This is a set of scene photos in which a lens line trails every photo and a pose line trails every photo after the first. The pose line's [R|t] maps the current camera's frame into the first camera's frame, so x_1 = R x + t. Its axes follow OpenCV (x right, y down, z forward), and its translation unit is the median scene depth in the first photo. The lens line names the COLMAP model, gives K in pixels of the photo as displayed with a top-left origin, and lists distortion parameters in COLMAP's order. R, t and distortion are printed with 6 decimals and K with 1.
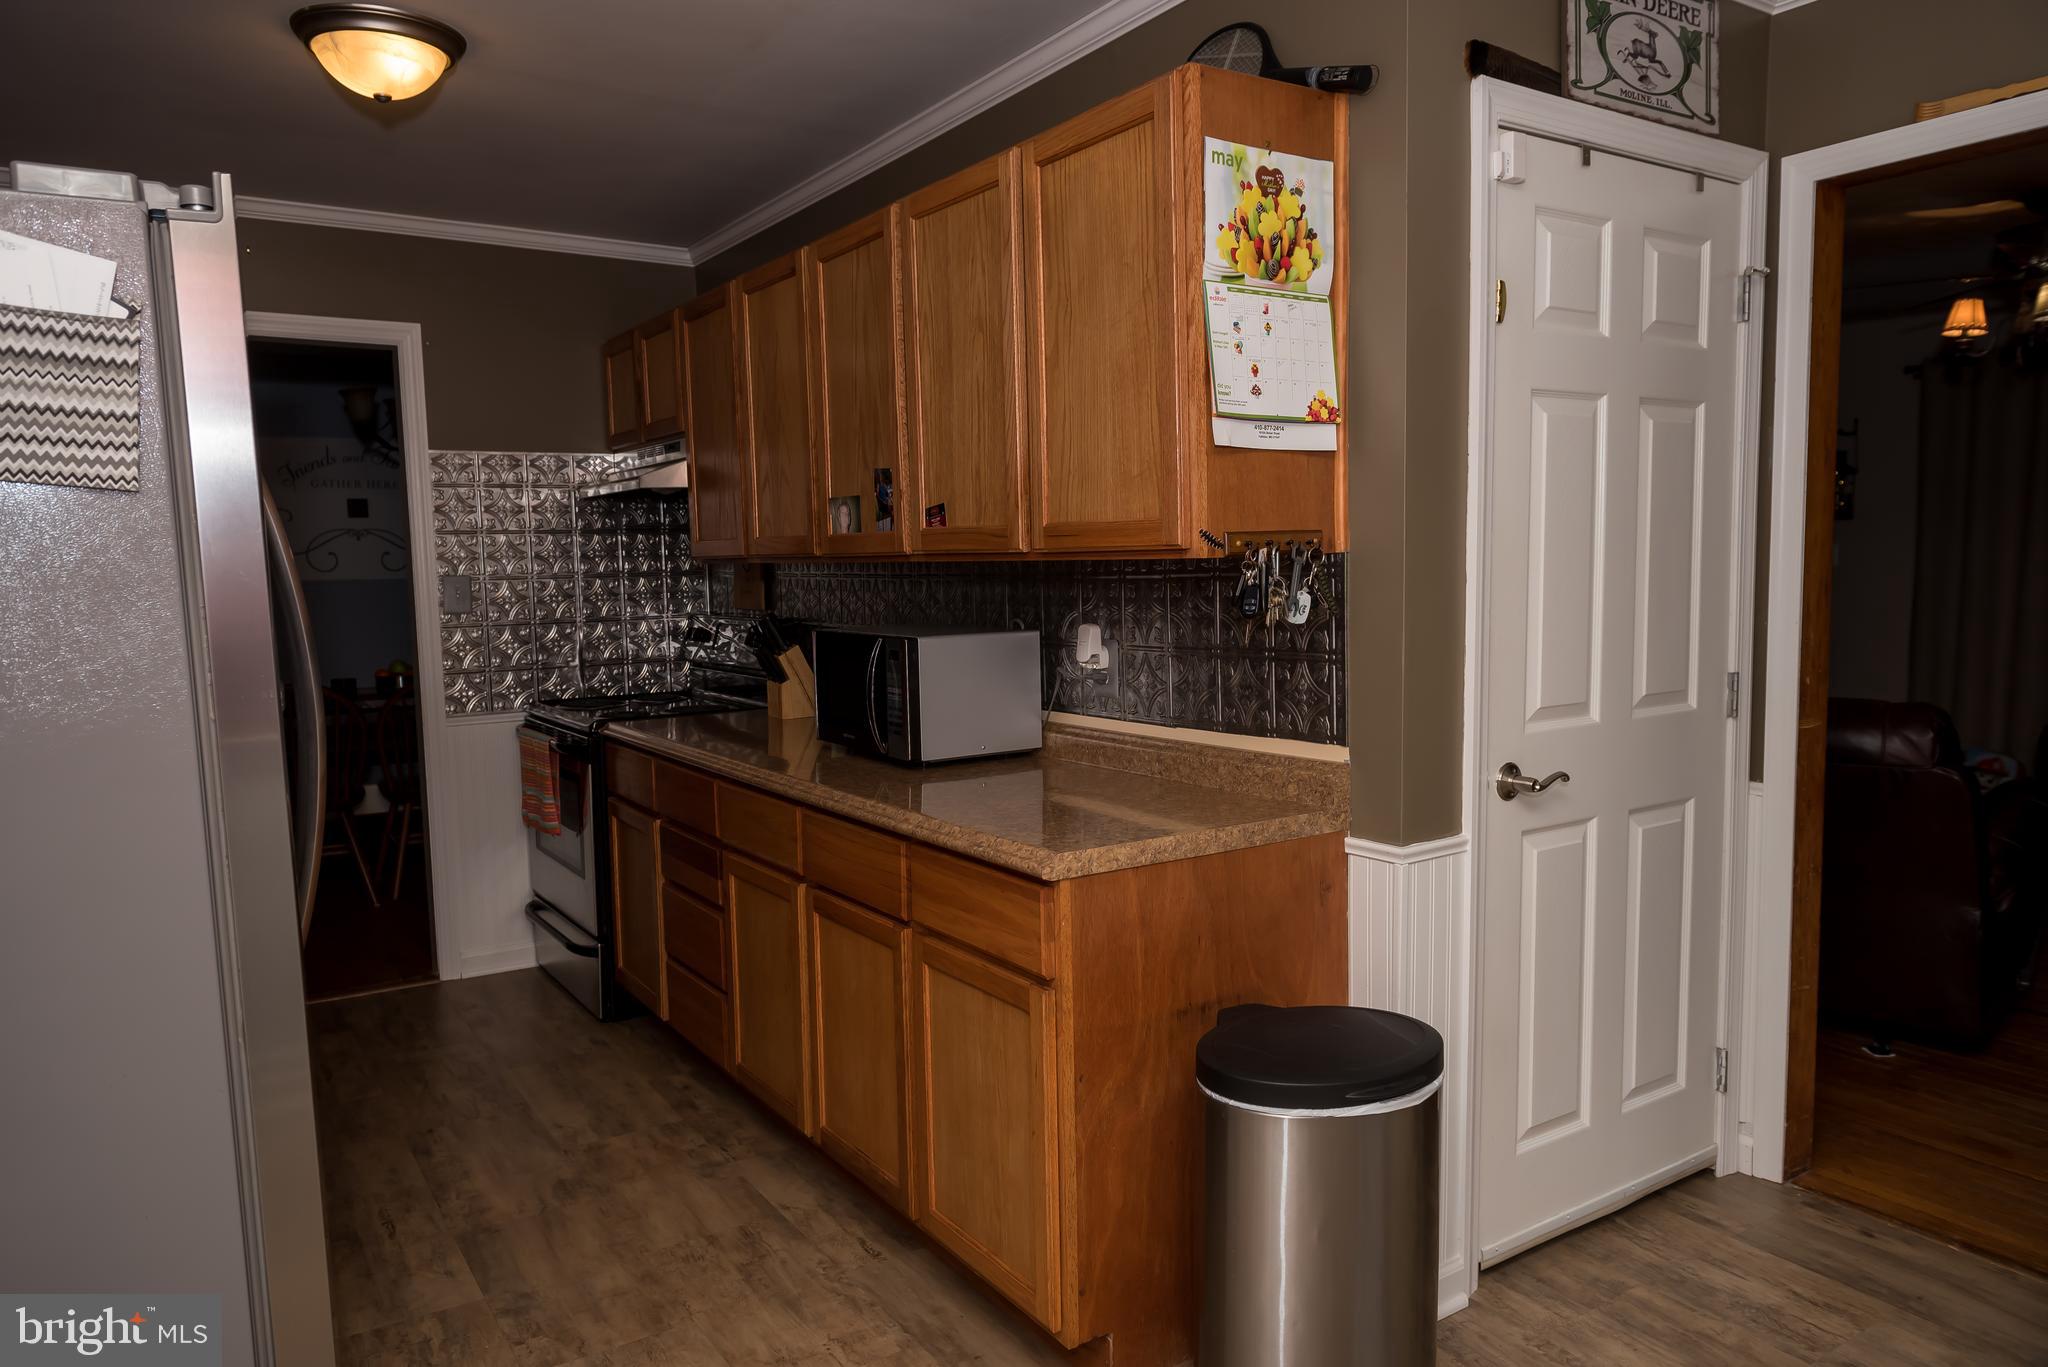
lens RADIAL K [[1400.7, 0, 1024.0], [0, 1400.7, 683.5], [0, 0, 1]] dist [0.004228, 0.002947]
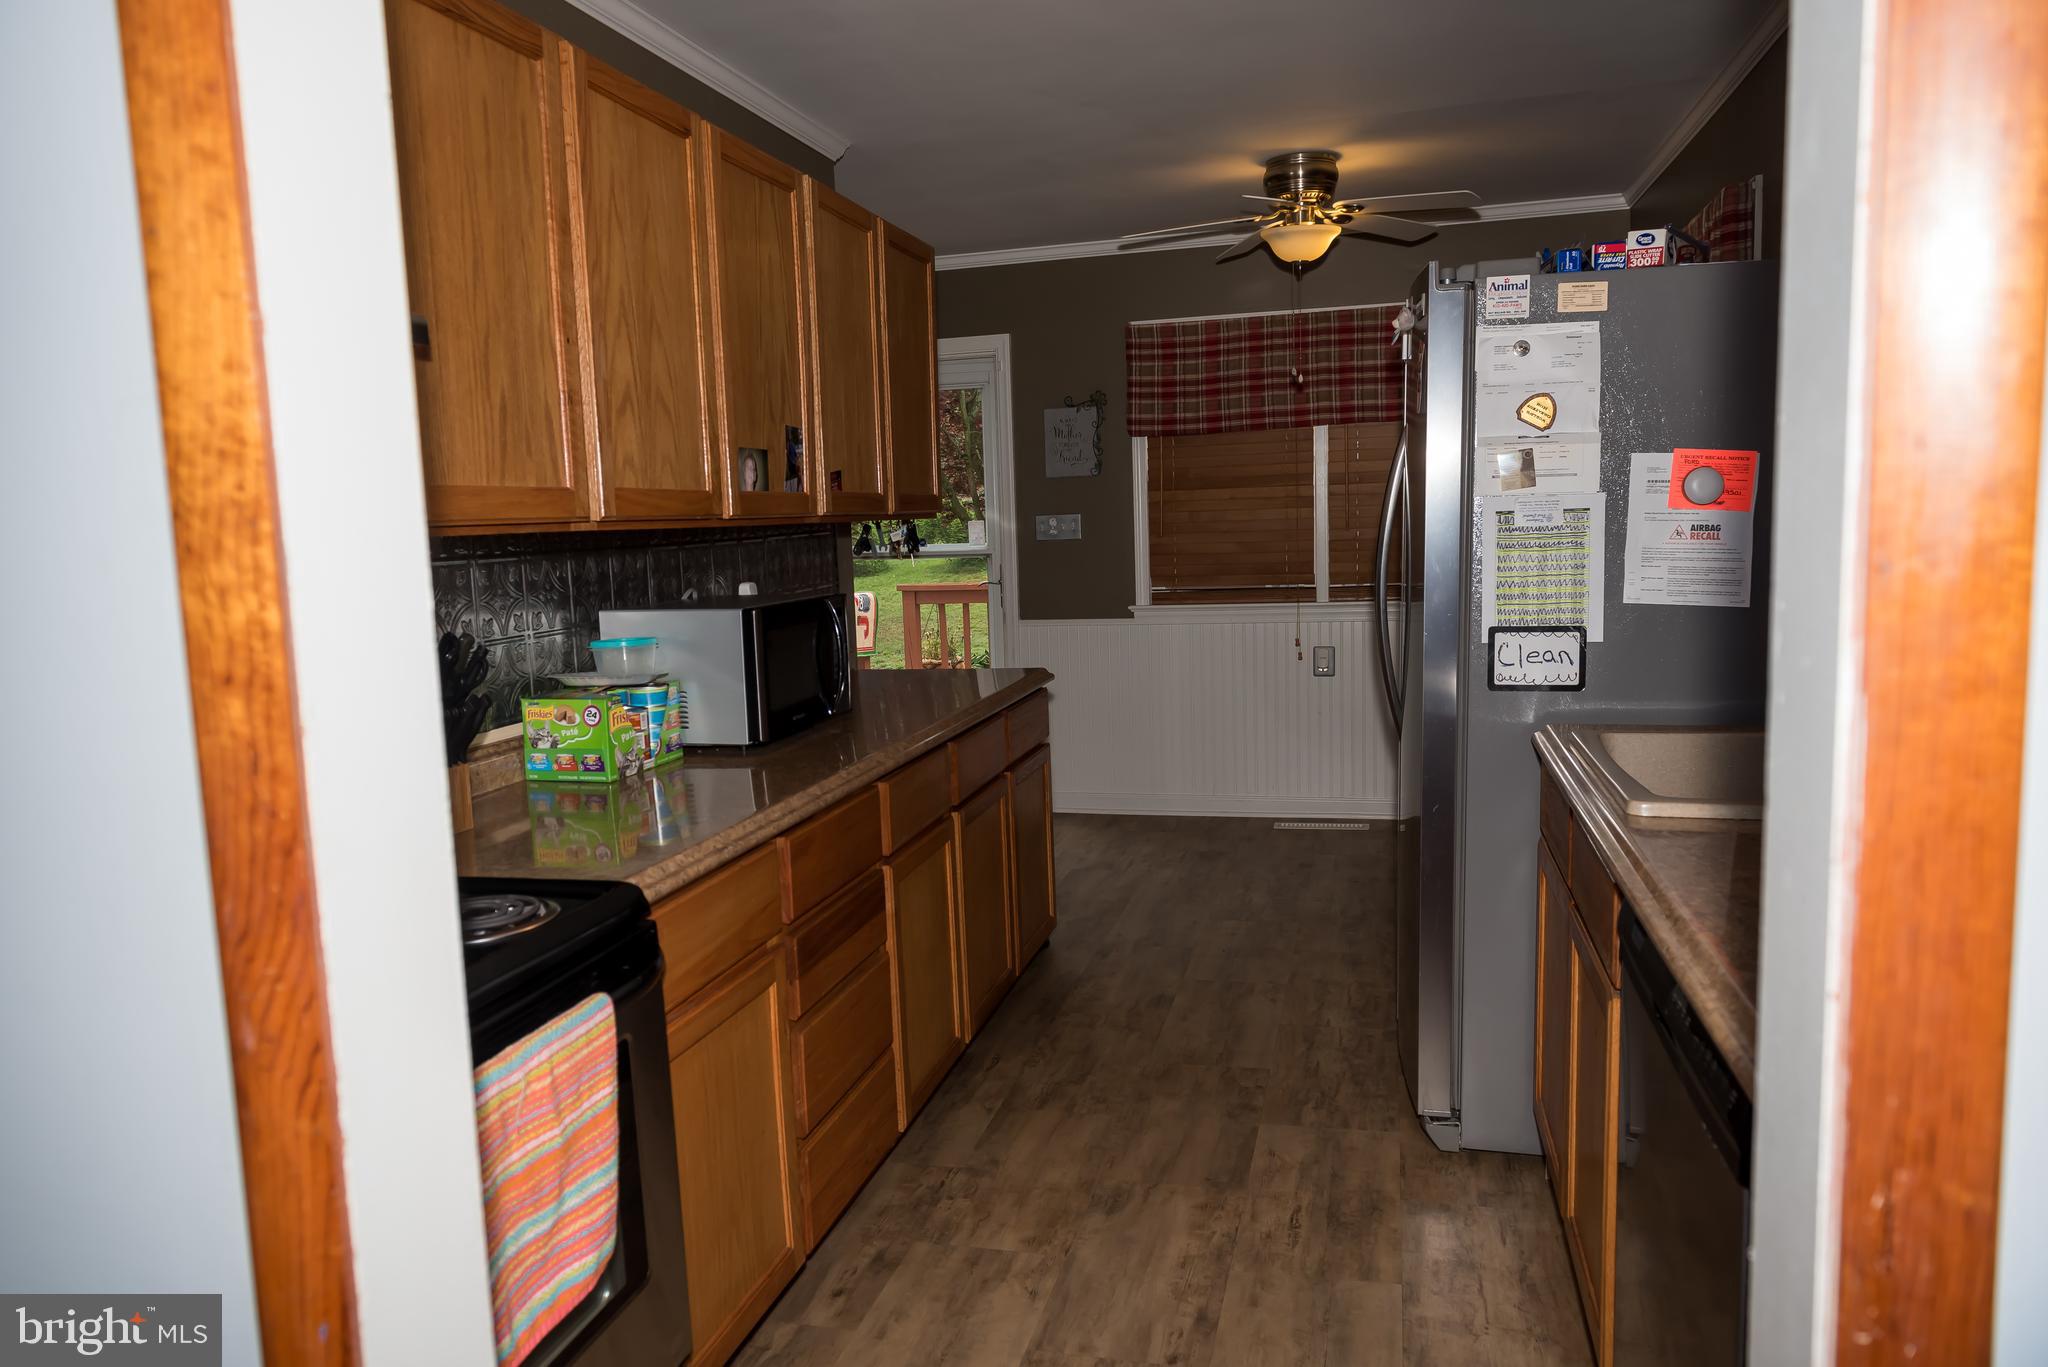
lens RADIAL K [[1401.8, 0, 1024.0], [0, 1401.8, 683.5], [0, 0, 1]] dist [0.045376, -0.045961]
pose [[-0.676535, -0.045214, 0.735021, -0.931488], [0.117939, 0.978577, 0.168751, -0.125064], [-0.726905, 0.200853, -0.656710, 1.558024]]
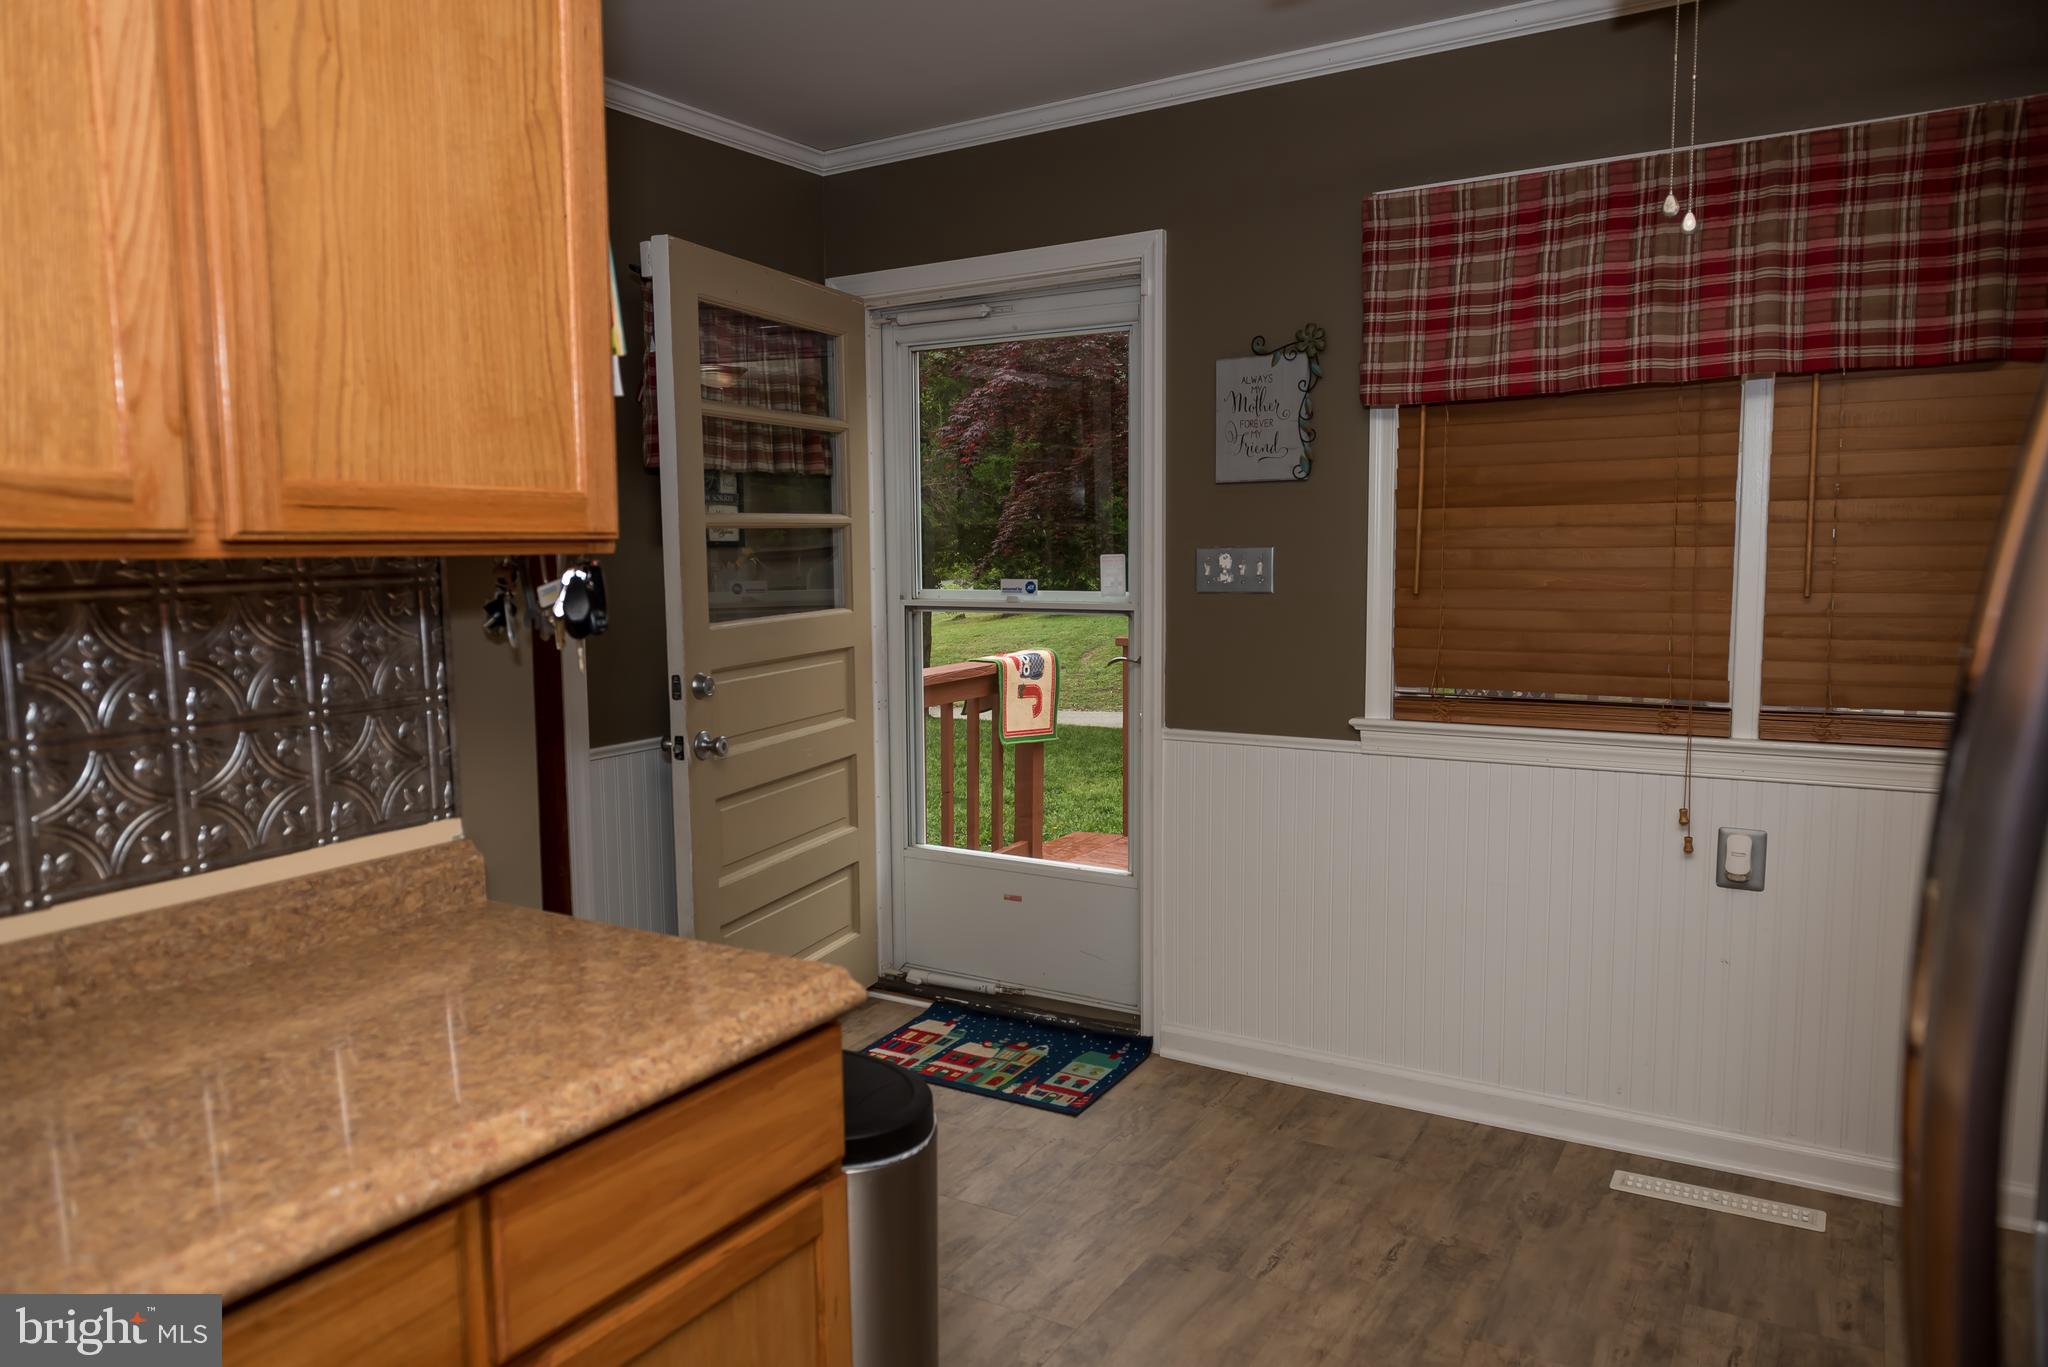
lens RADIAL K [[1401.8, 0, 1024.0], [0, 1401.8, 683.5], [0, 0, 1]] dist [0.045376, -0.045961]
pose [[-0.429610, -0.063983, 0.900745, -0.417196], [0.104726, 0.987226, 0.120075, -0.060938], [-0.896921, 0.145917, -0.417421, 0.774803]]
